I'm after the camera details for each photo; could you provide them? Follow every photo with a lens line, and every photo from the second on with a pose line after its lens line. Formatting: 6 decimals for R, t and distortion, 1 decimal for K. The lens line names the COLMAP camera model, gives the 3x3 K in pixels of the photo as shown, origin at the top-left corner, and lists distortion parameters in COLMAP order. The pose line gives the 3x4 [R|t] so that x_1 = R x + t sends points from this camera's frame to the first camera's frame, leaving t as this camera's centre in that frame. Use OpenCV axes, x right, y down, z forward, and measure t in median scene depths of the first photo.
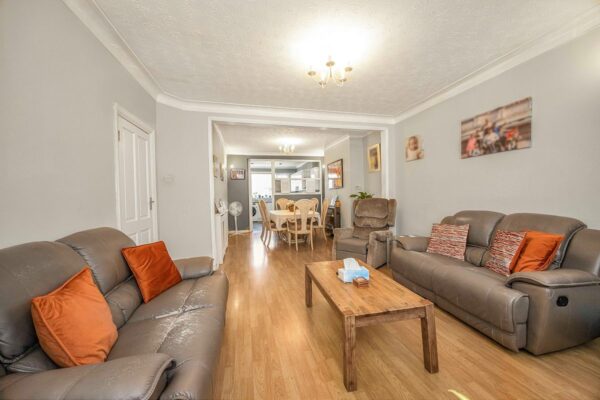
lens RADIAL K [[239.5, 0, 300.6], [0, 239.5, 198.6], [0, 0, 1]] dist [-0.000922, 0.000168]
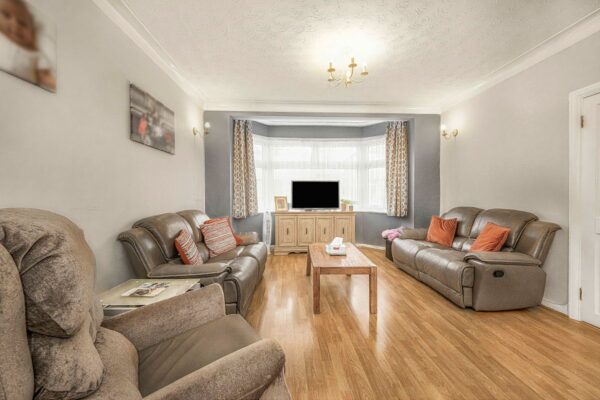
lens RADIAL K [[239.5, 0, 298.7], [0, 239.5, 197.2], [0, 0, 1]] dist [-0.000922, 0.000168]
pose [[-0.981982, 0.019029, 0.188016, 0.041702], [0.024588, 0.999325, 0.027277, -0.007463], [-0.187370, 0.031409, -0.981787, 0.593030]]
